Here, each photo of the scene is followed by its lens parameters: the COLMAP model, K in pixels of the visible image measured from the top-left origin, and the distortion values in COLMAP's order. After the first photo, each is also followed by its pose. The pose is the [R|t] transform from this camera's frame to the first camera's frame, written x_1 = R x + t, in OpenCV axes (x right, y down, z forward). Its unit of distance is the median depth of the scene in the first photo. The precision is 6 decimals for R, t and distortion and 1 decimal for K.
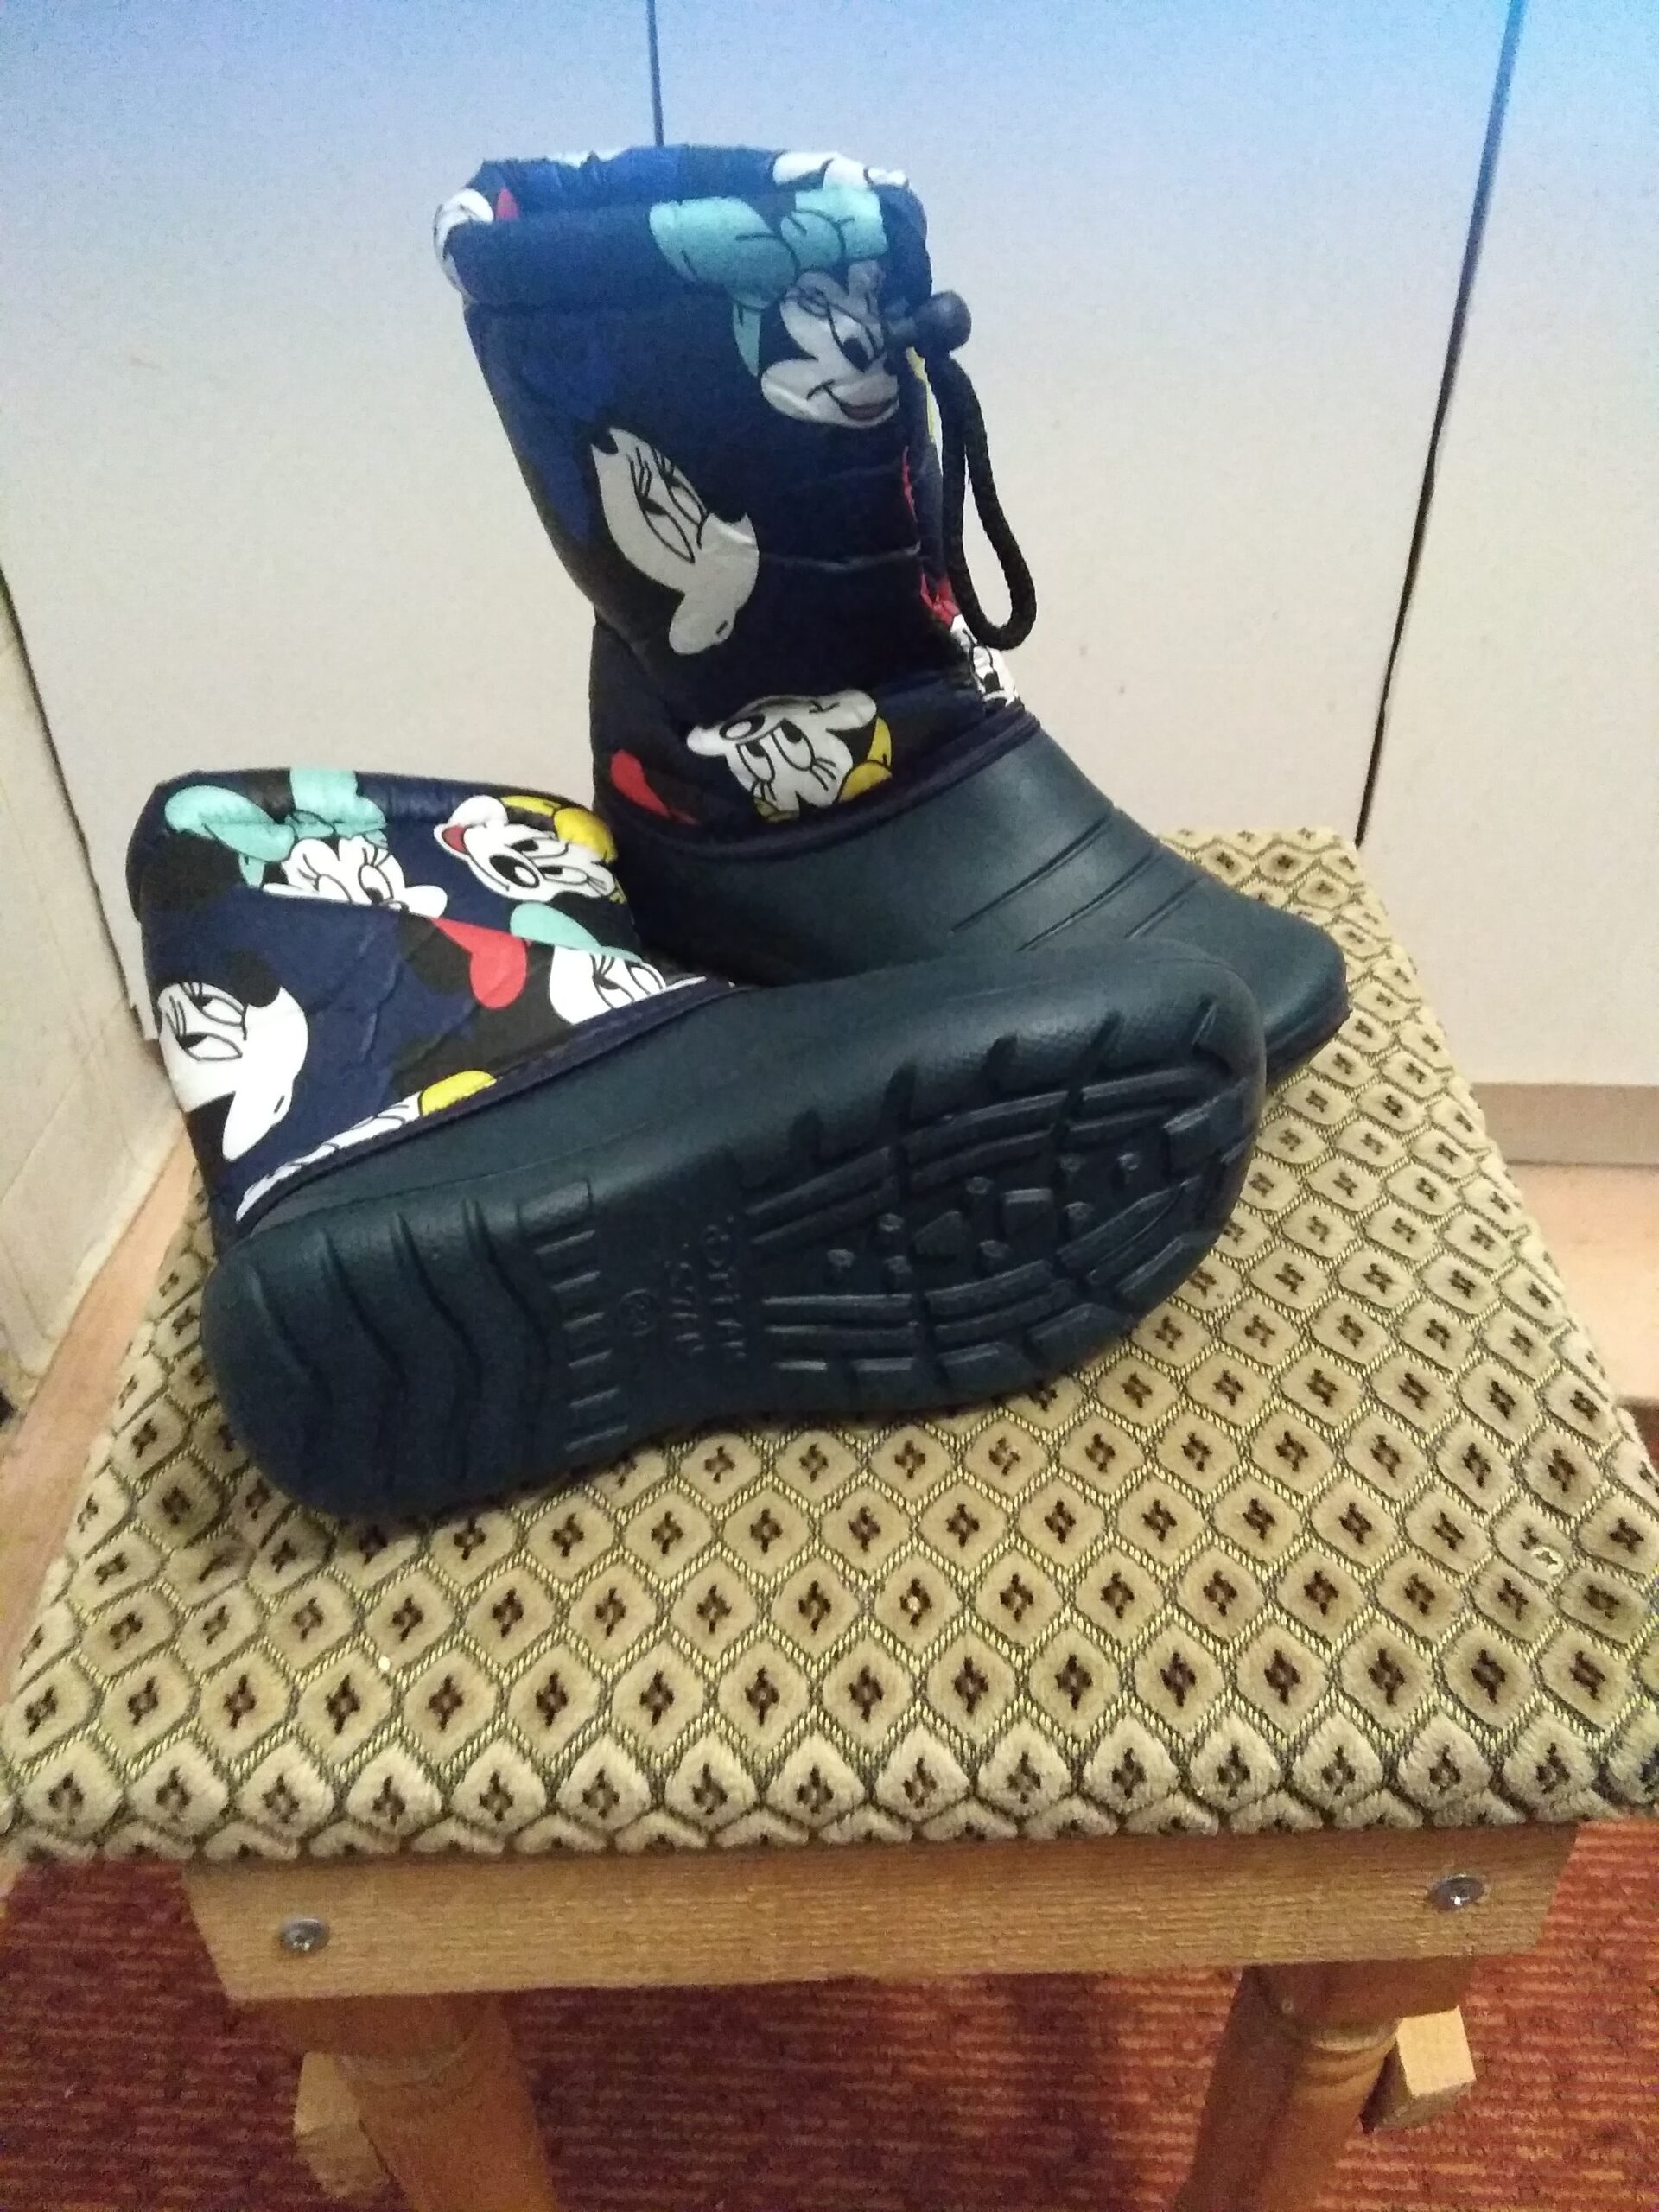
lens RADIAL K [[1835.4, 0, 833.0], [0, 1835.4, 1113.7], [0, 0, 1]] dist [0.080841, -0.174886]
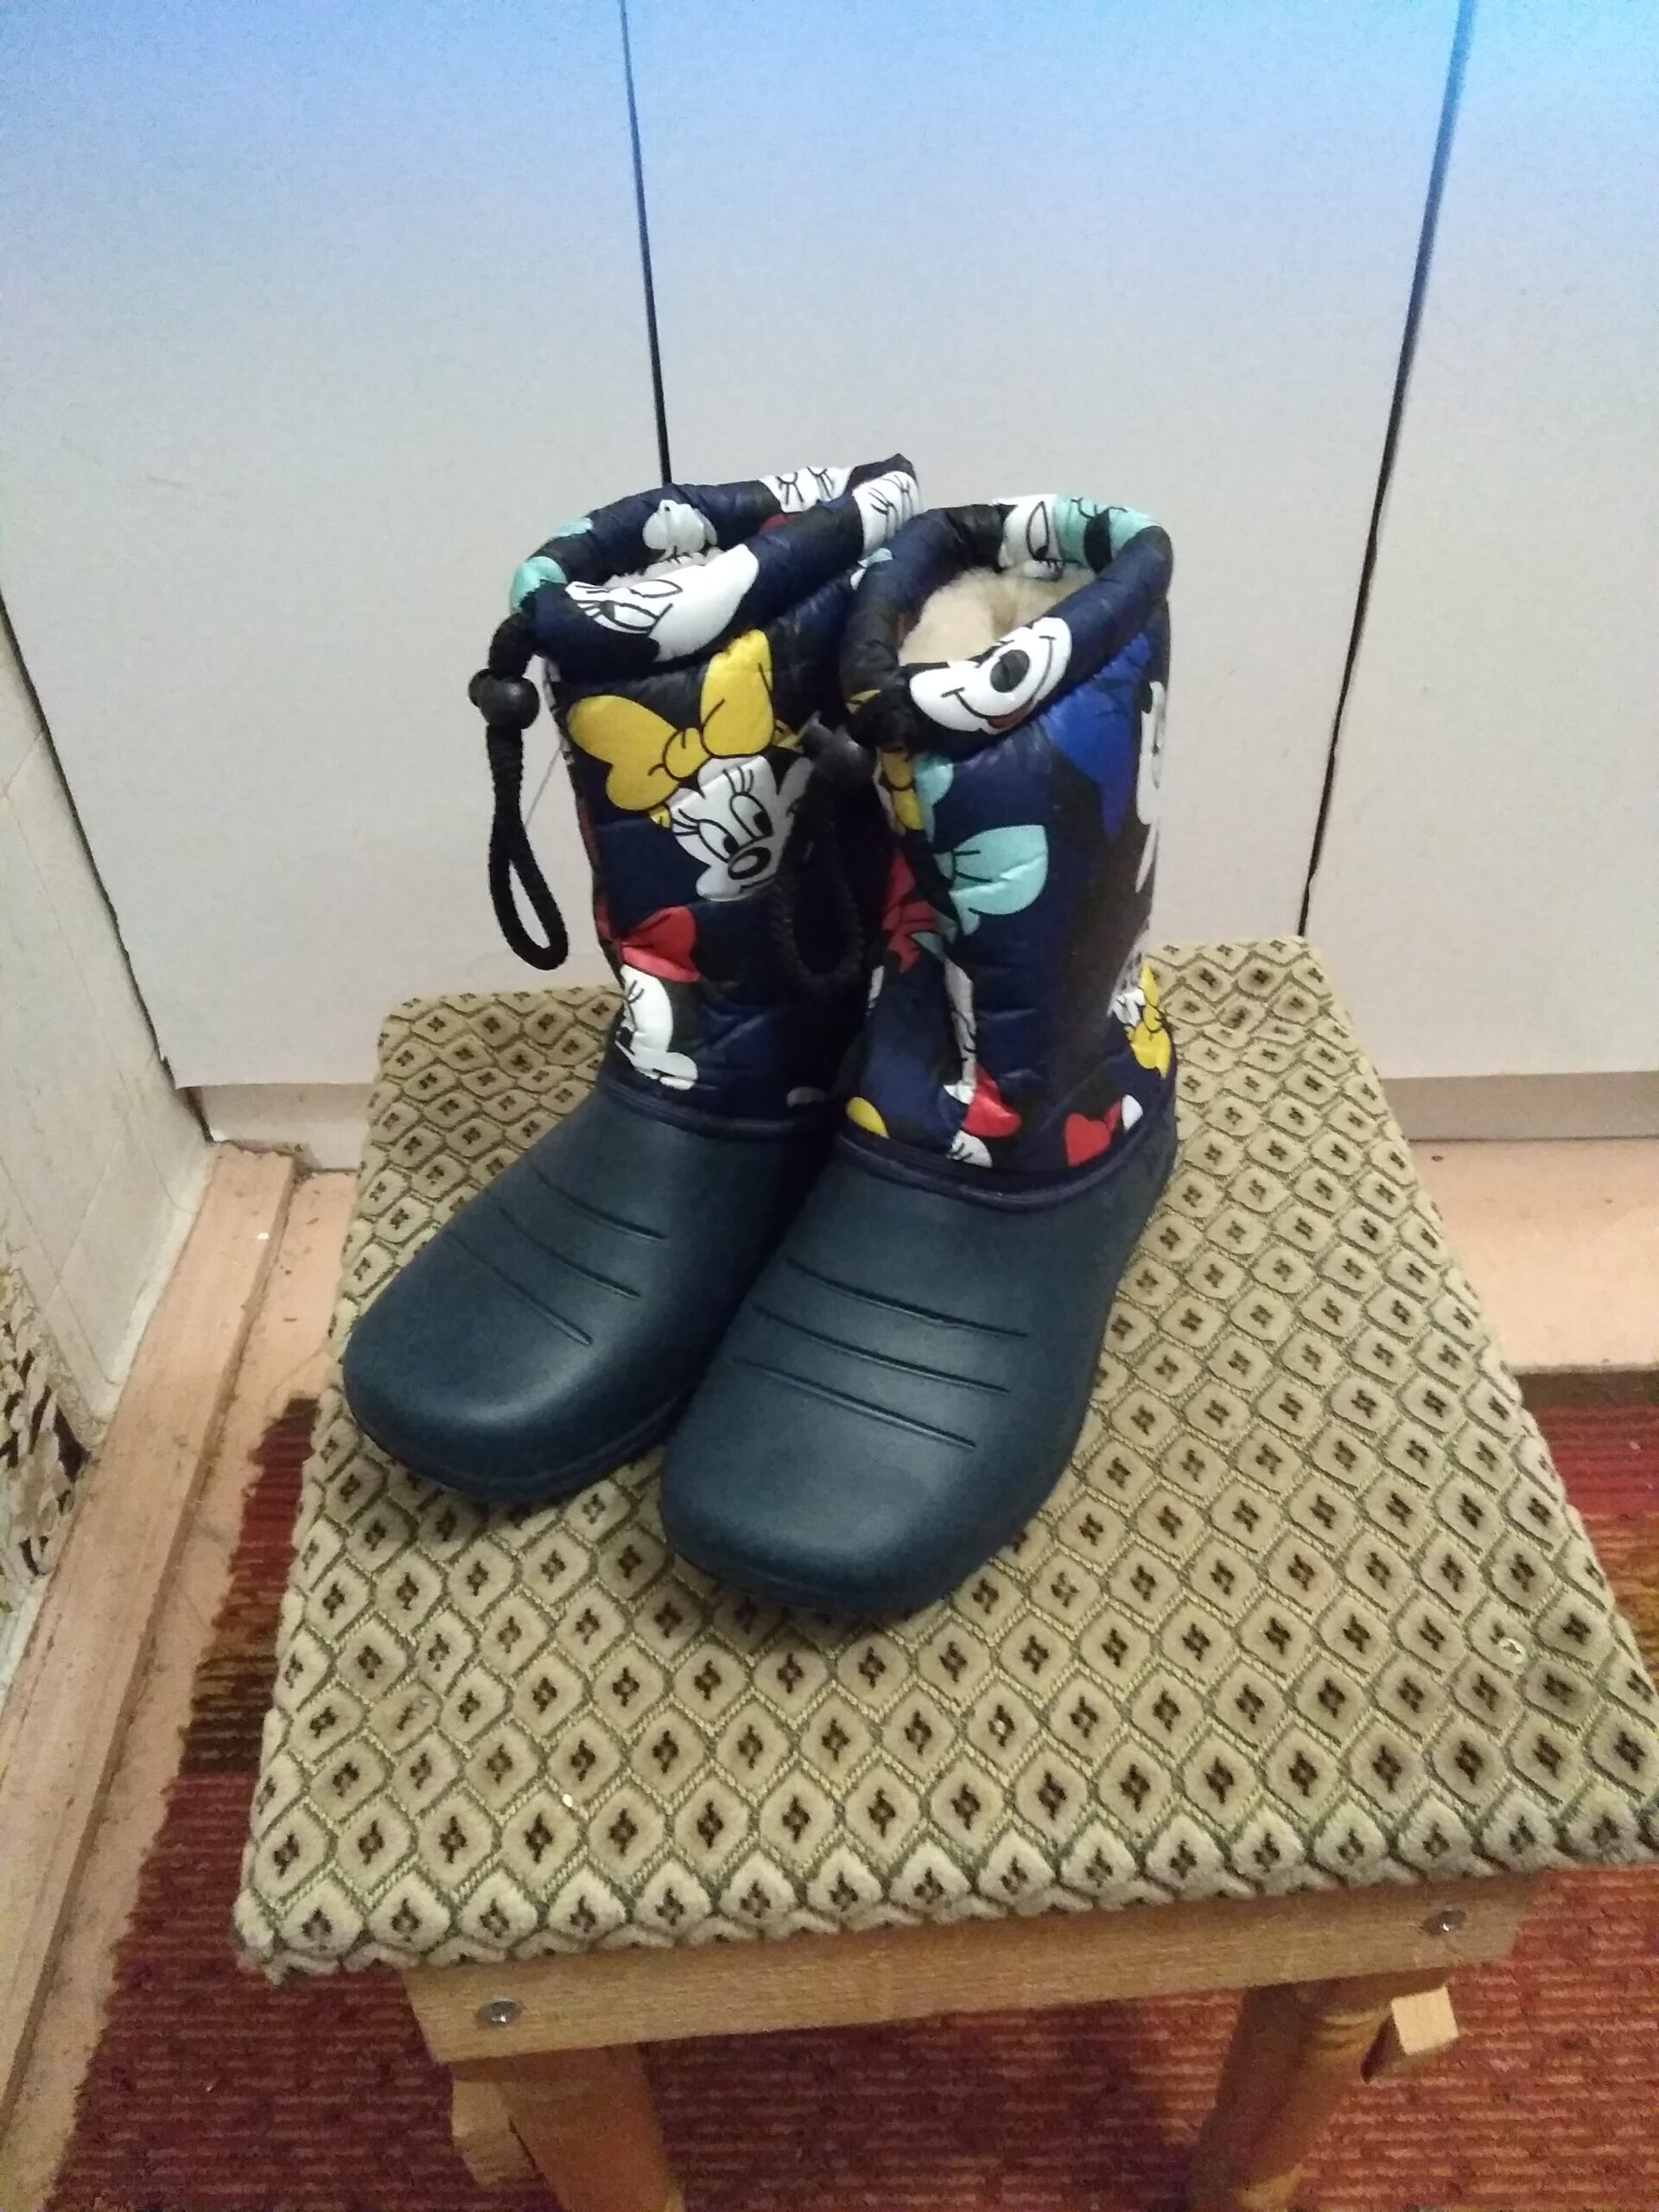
lens RADIAL K [[1834.9, 0, 830.4], [0, 1834.9, 1103.3], [0, 0, 1]] dist [0.075050, -0.163840]
pose [[0.998631, -0.044611, 0.027307, -0.082249], [0.043062, 0.997563, 0.054903, -0.214453], [-0.029690, -0.053652, 0.998118, -0.187766]]
